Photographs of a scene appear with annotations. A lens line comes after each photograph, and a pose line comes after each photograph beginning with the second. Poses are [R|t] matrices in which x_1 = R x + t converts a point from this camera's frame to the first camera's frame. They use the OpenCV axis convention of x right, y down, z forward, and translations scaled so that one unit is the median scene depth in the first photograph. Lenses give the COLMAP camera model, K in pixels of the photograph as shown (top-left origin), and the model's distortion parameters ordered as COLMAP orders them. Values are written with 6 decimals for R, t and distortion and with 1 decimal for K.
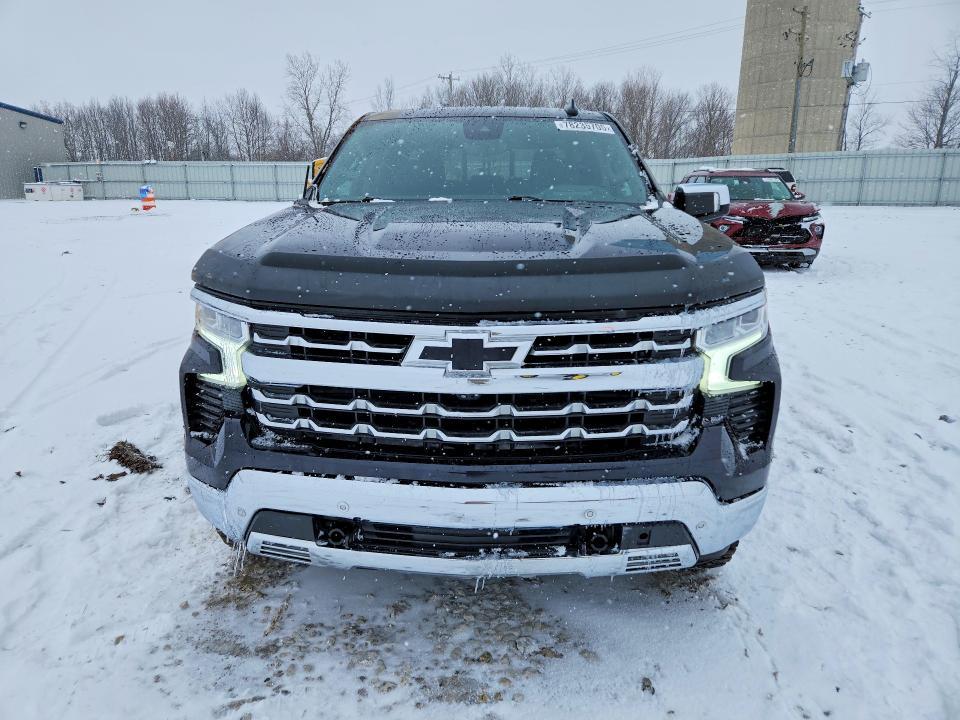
lens RADIAL K [[643.2, 0, 475.8], [0, 643.2, 361.7], [0, 0, 1]] dist [0.020829, -0.000189]
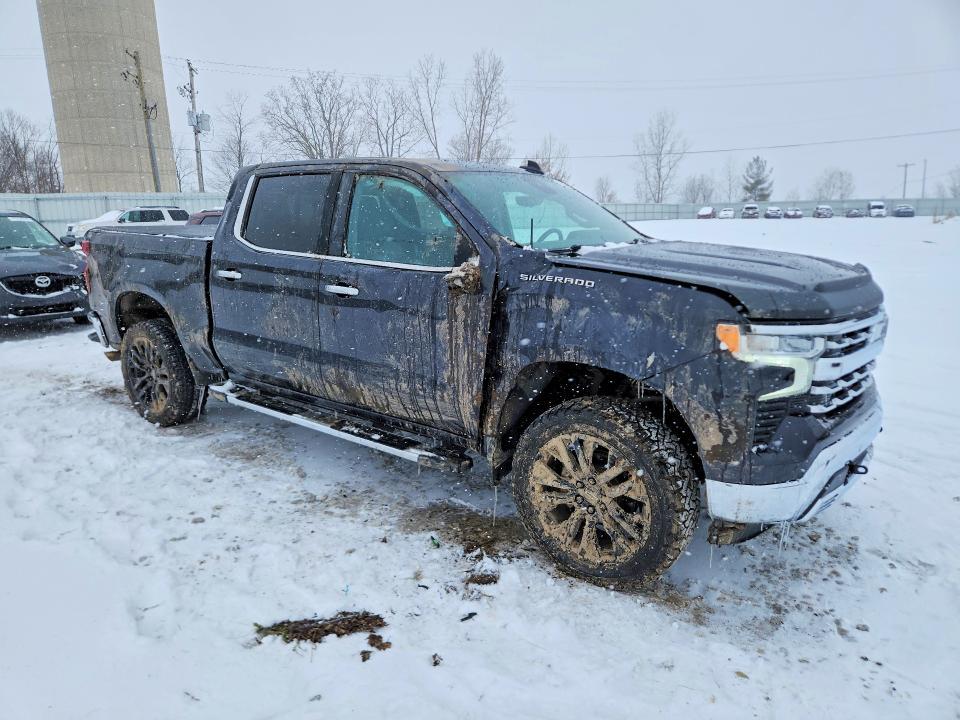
lens RADIAL K [[633.7, 0, 488.3], [0, 633.7, 358.8], [0, 0, 1]] dist [0.011749, 0.000094]
pose [[0.557829, -0.189496, 0.808034, -1.399676], [0.232284, 0.970324, 0.067197, -0.204975], [-0.796788, 0.150208, 0.585292, 0.613805]]
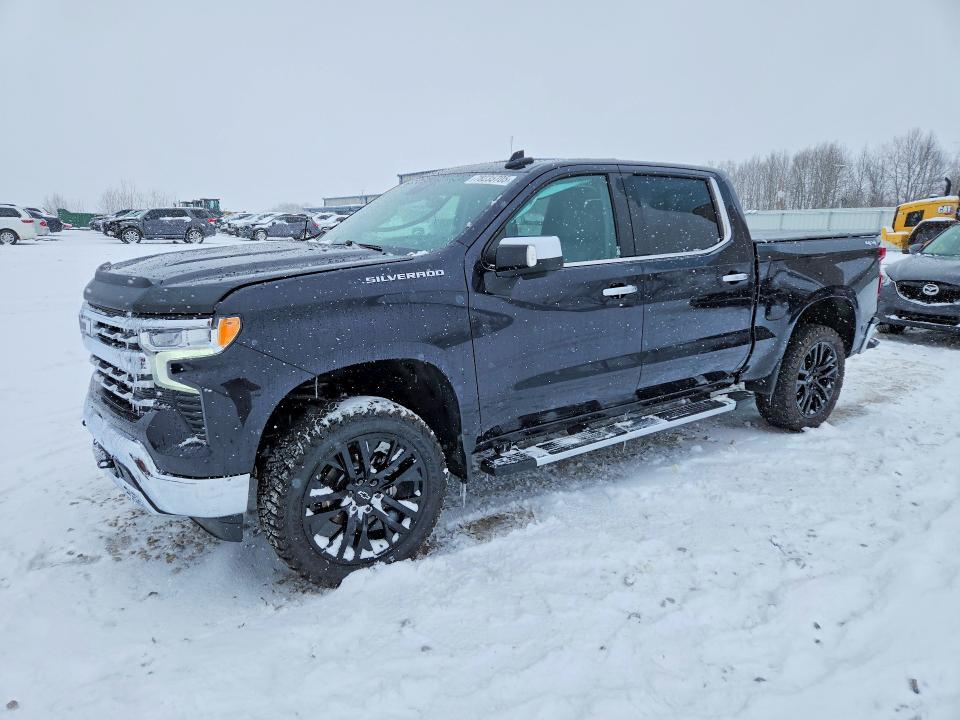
lens RADIAL K [[643.2, 0, 475.8], [0, 643.2, 361.7], [0, 0, 1]] dist [0.020829, -0.000189]
pose [[0.598962, 0.171456, -0.782207, 1.430572], [-0.225208, 0.973451, 0.040926, -0.161156], [0.768457, 0.151646, 0.621673, 0.528058]]
